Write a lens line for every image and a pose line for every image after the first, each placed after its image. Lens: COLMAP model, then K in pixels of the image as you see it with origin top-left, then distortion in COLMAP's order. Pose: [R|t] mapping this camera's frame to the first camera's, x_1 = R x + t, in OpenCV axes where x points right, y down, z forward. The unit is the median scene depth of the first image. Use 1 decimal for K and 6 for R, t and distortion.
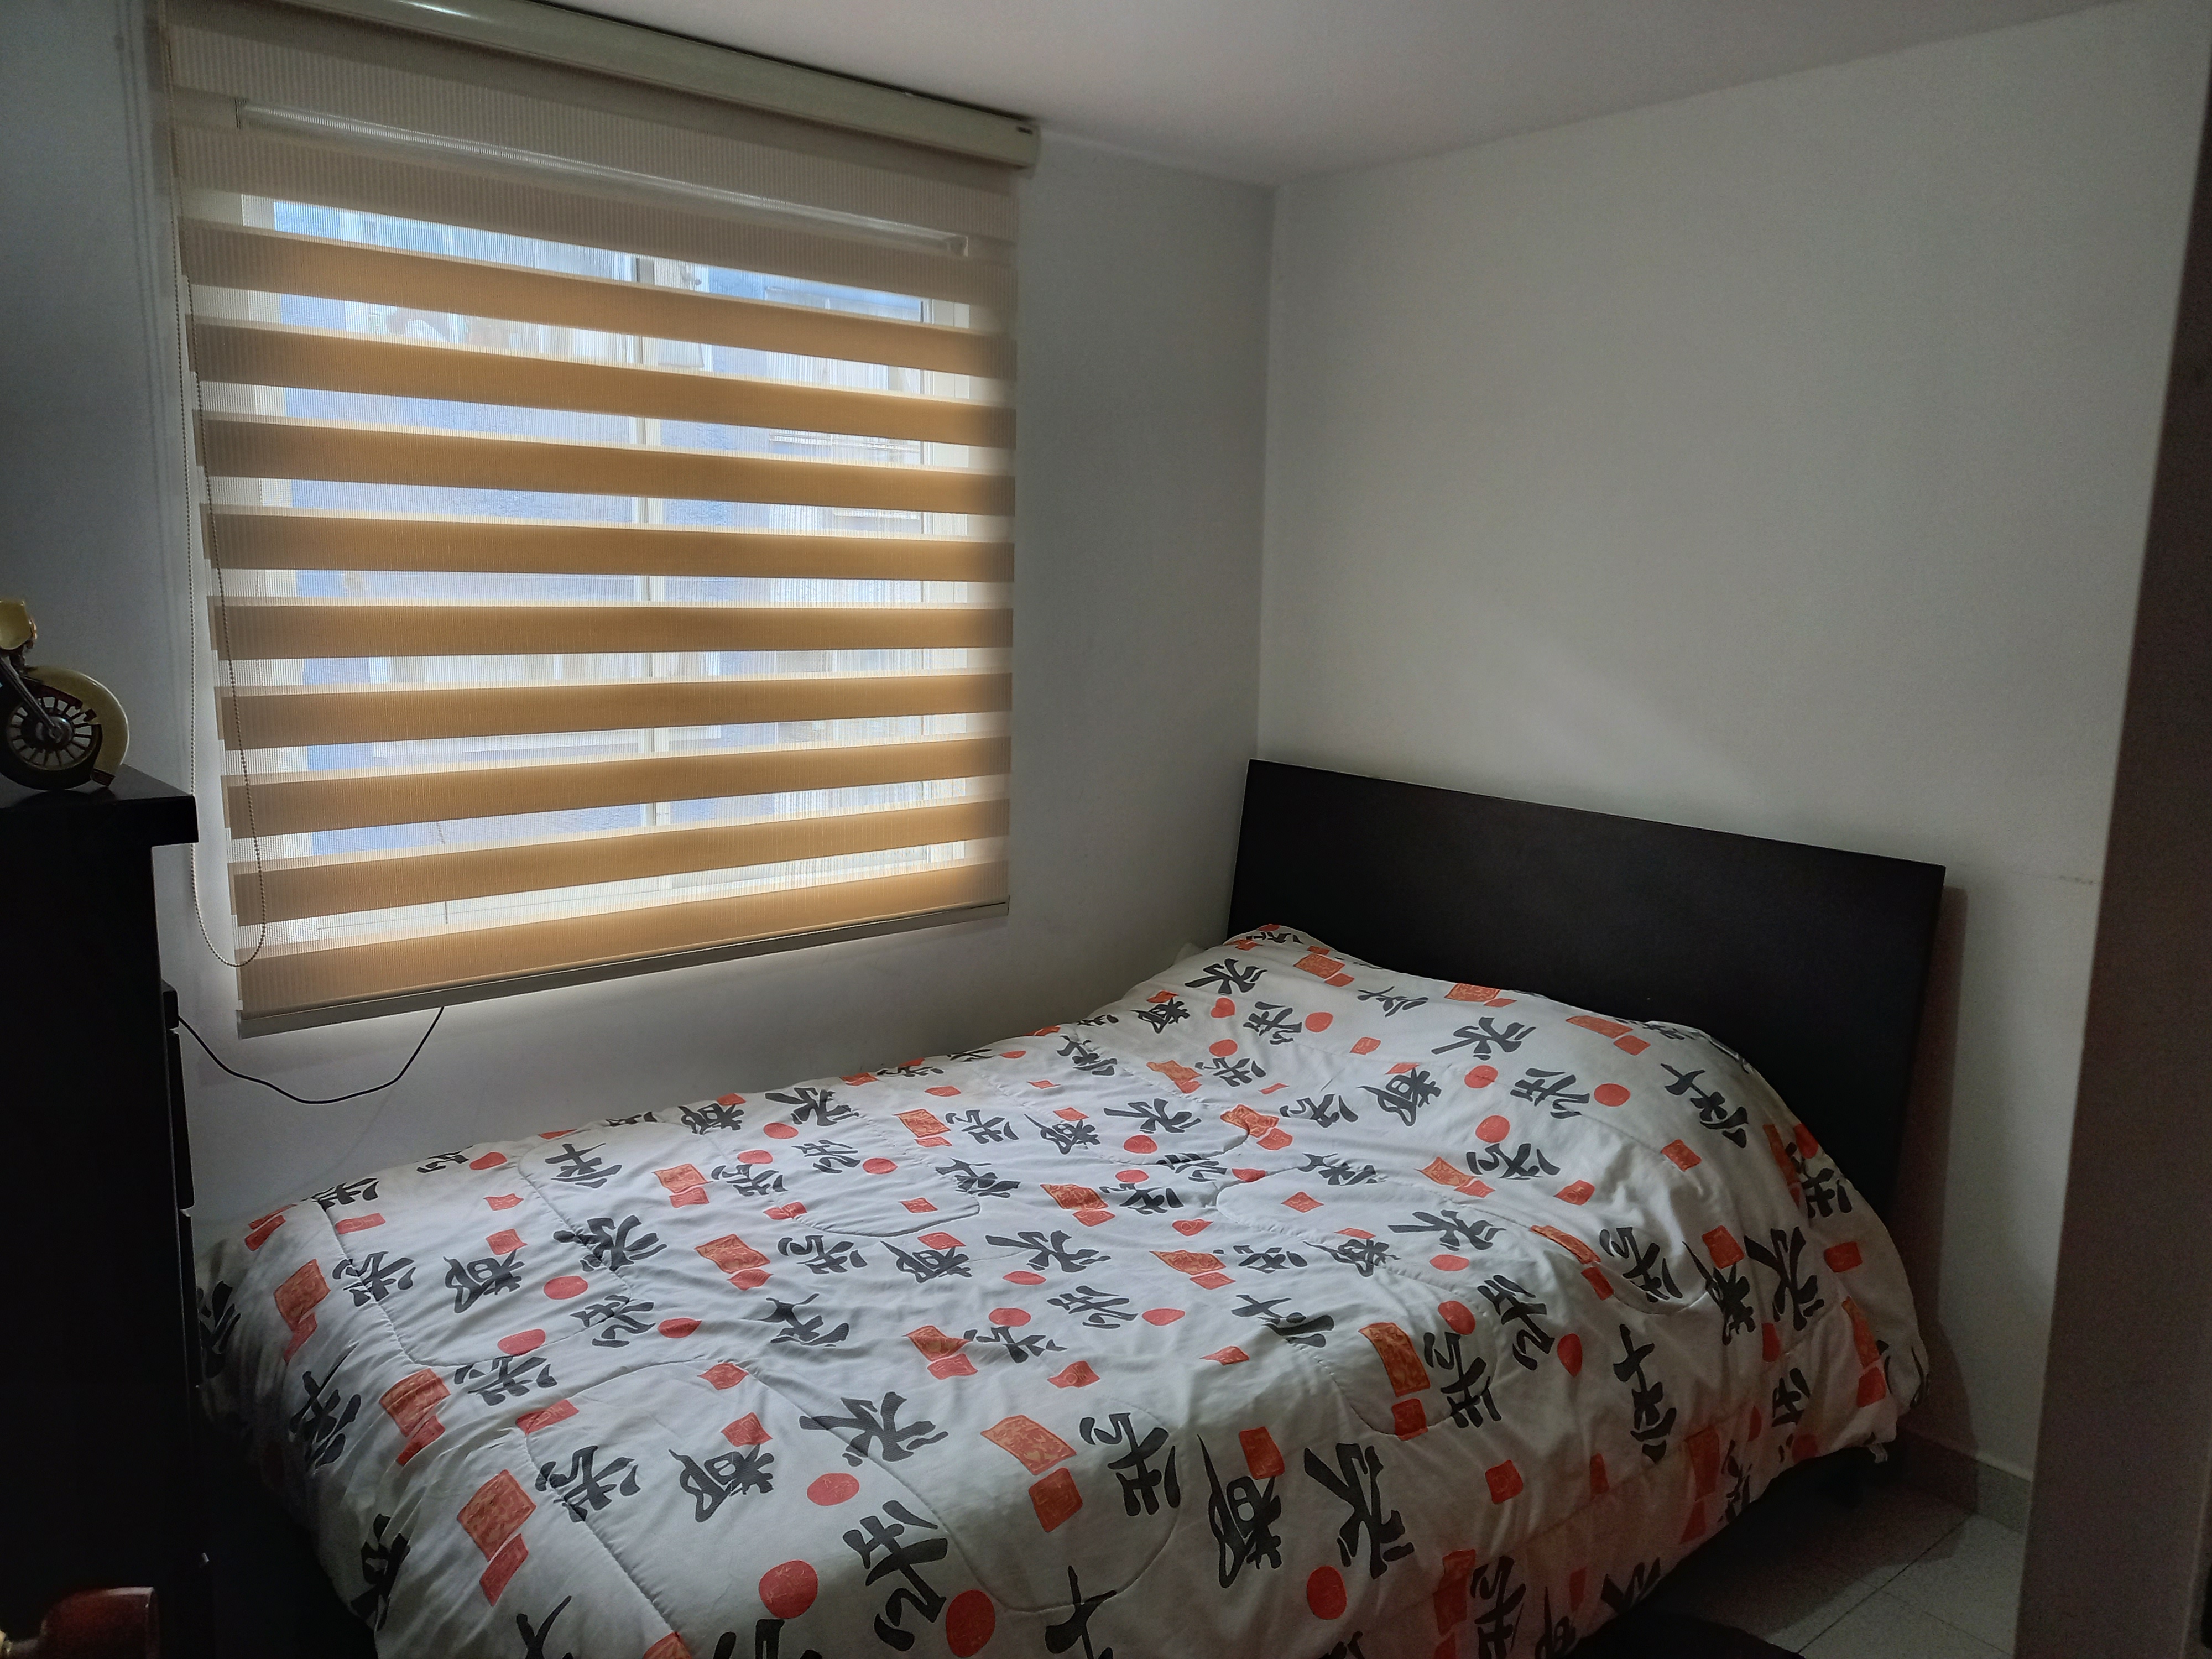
lens RADIAL K [[1598.8, 0, 1111.9], [0, 1598.8, 840.8], [0, 0, 1]] dist [0.072982, -0.080708]
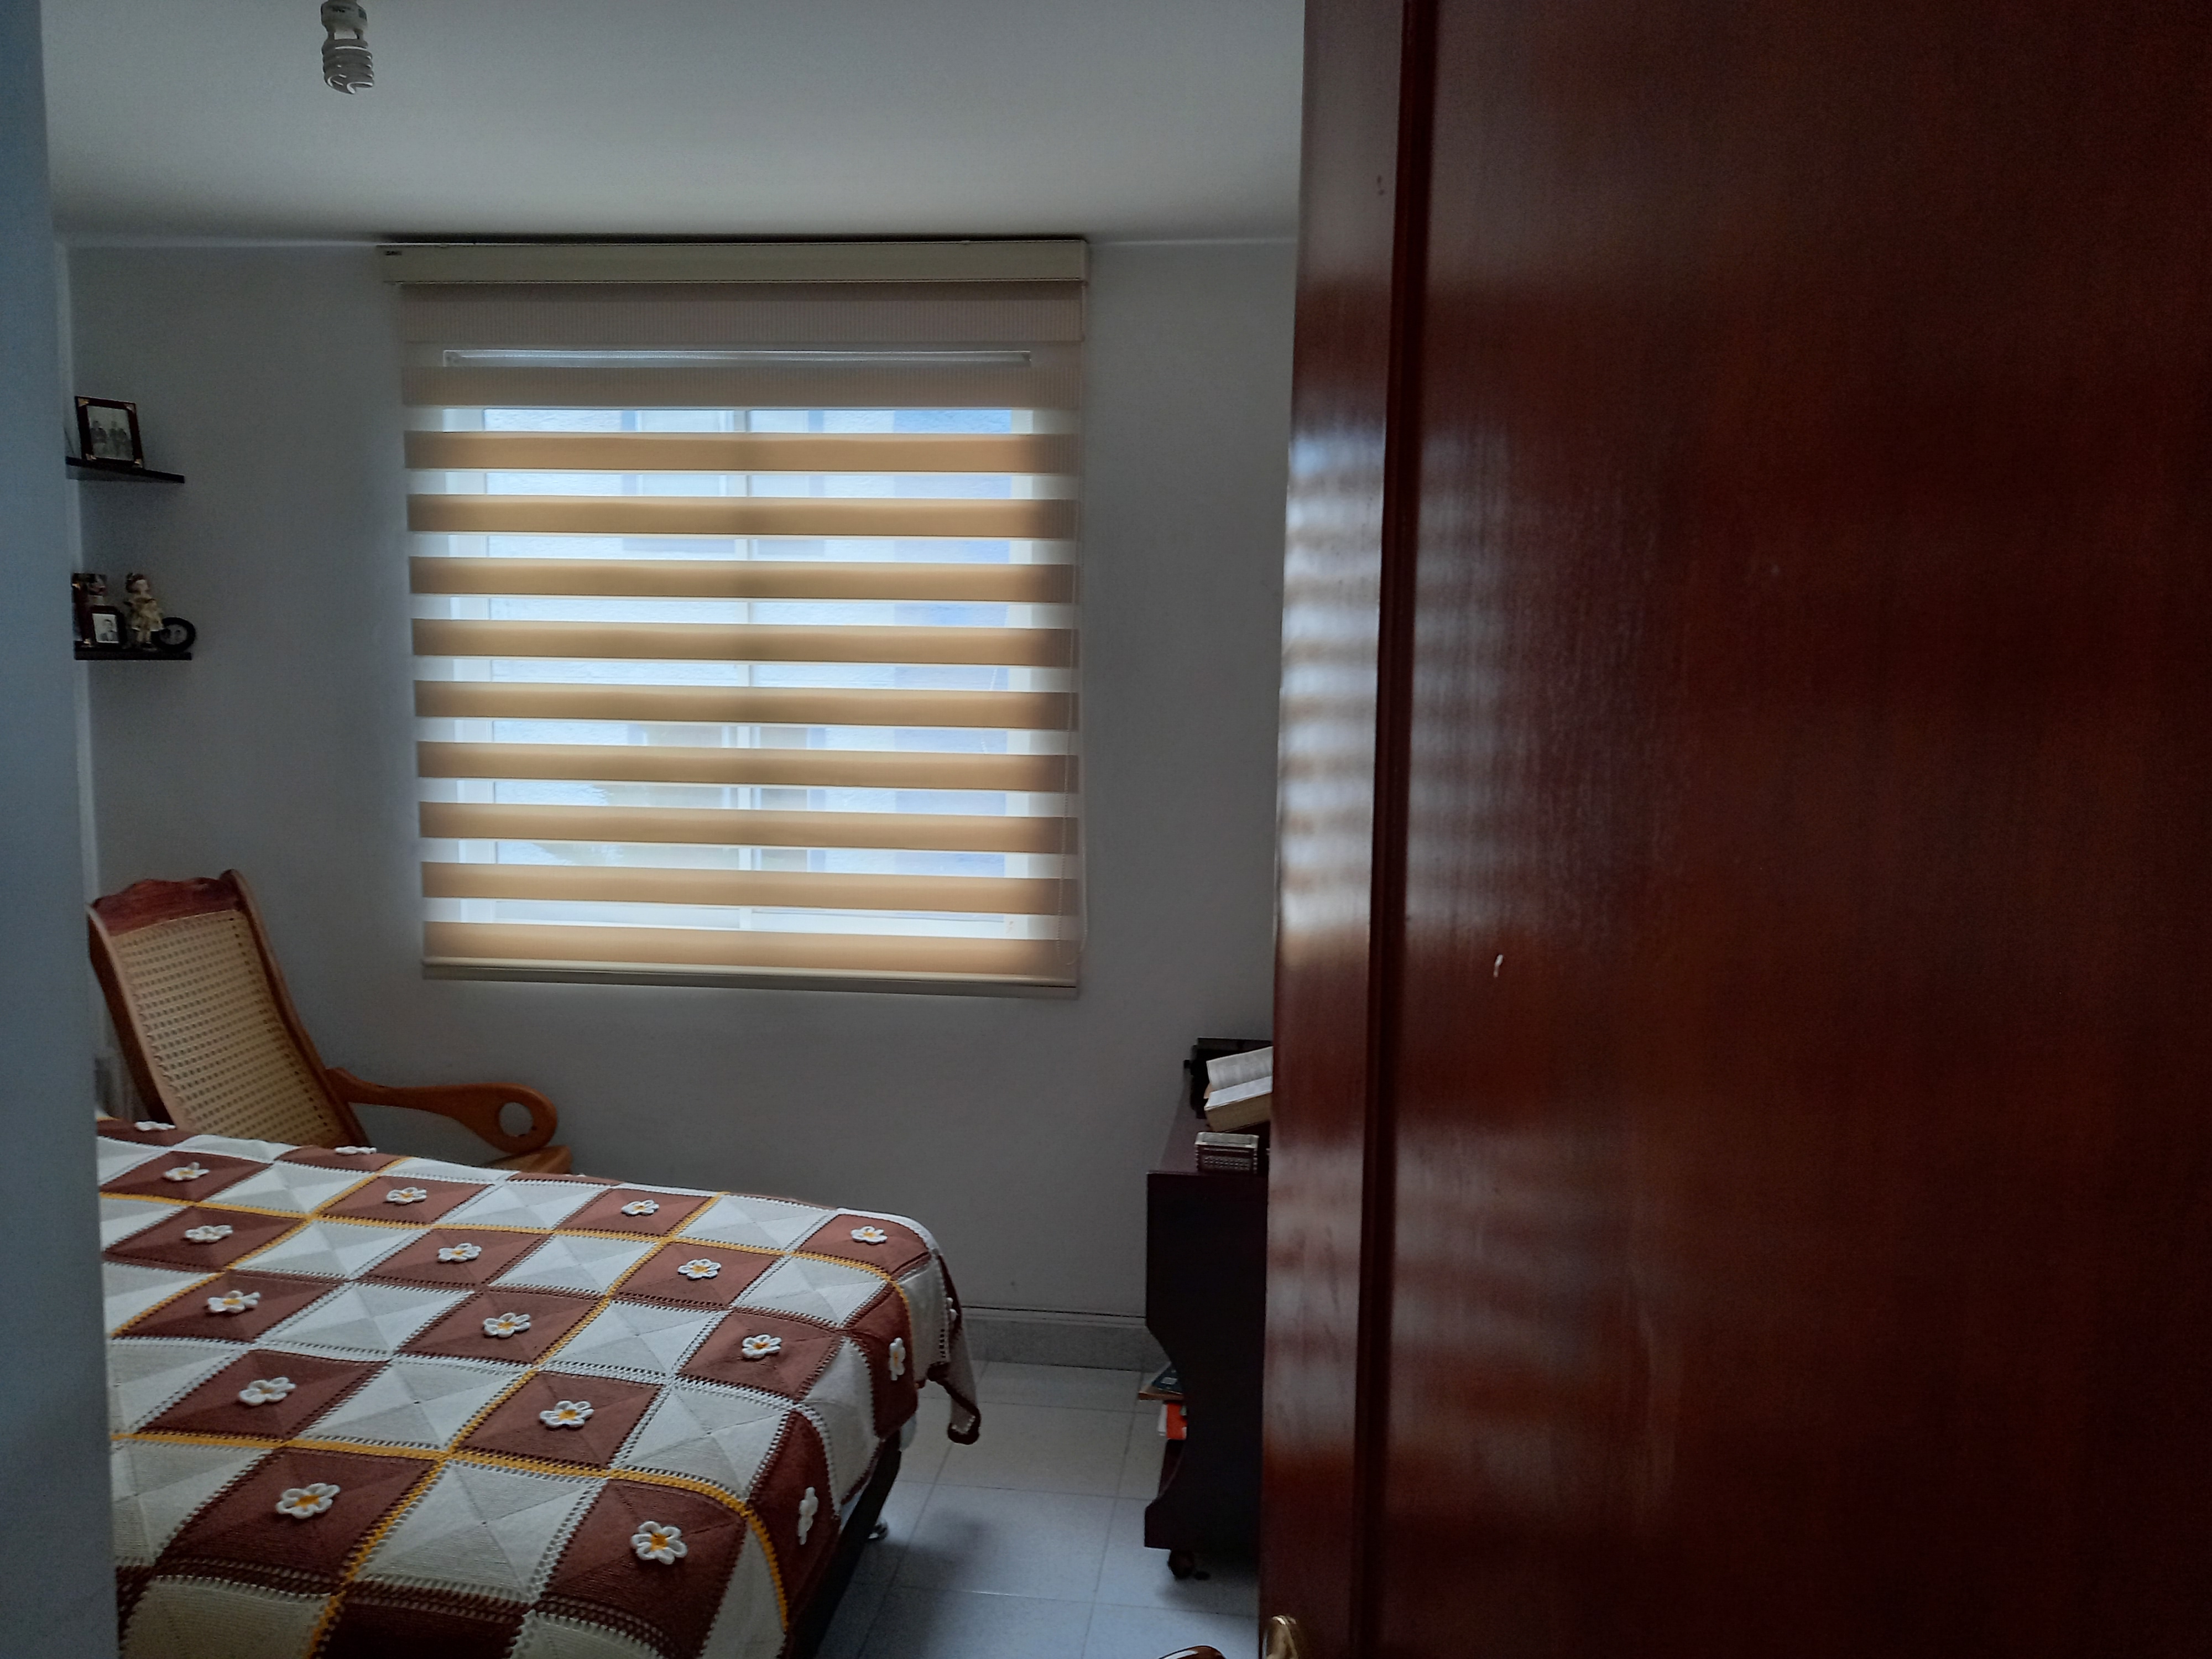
lens RADIAL K [[1598.8, 0, 1111.9], [0, 1598.8, 840.8], [0, 0, 1]] dist [0.072982, -0.080708]
pose [[0.693468, 0.058833, -0.718081, 0.722262], [-0.120865, 0.992036, -0.035445, -0.019707], [0.710277, 0.111371, 0.695056, 0.332590]]
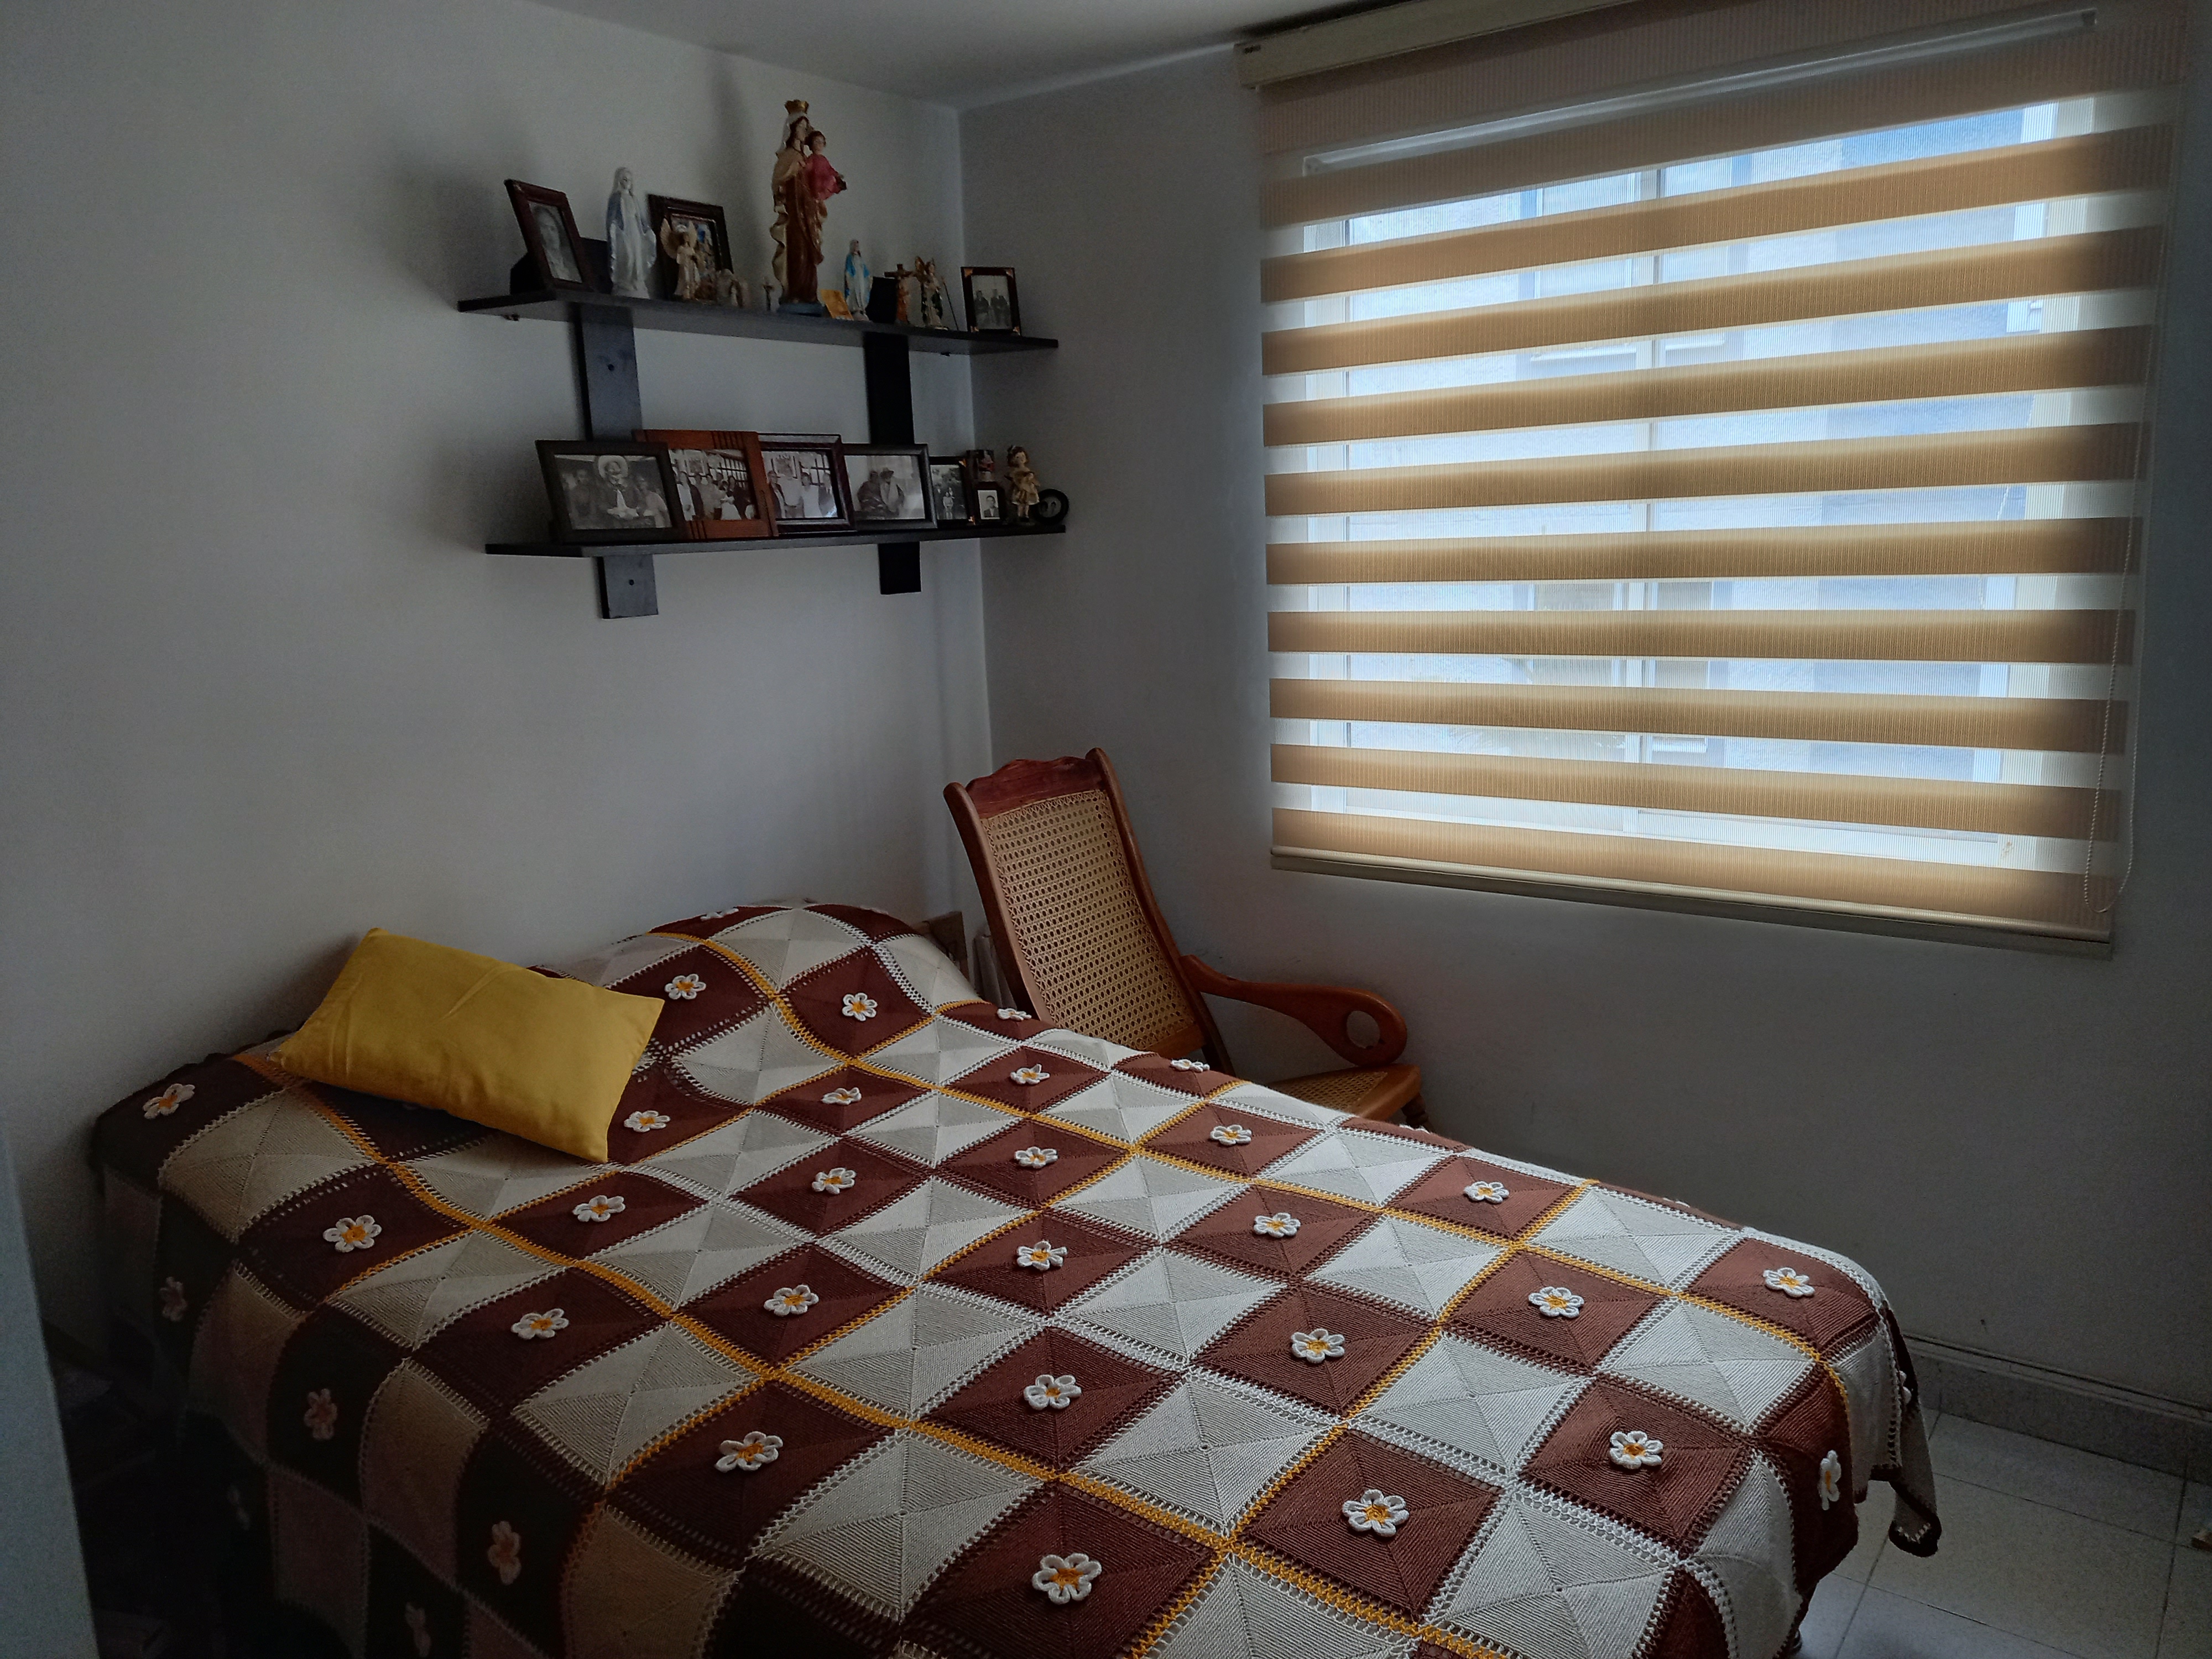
lens RADIAL K [[1598.8, 0, 1111.9], [0, 1598.8, 840.8], [0, 0, 1]] dist [0.072982, -0.080708]
pose [[0.229228, 0.156431, -0.960721, 0.560167], [-0.124433, 0.983613, 0.130469, -0.045902], [0.965386, 0.089638, 0.244937, 0.426965]]
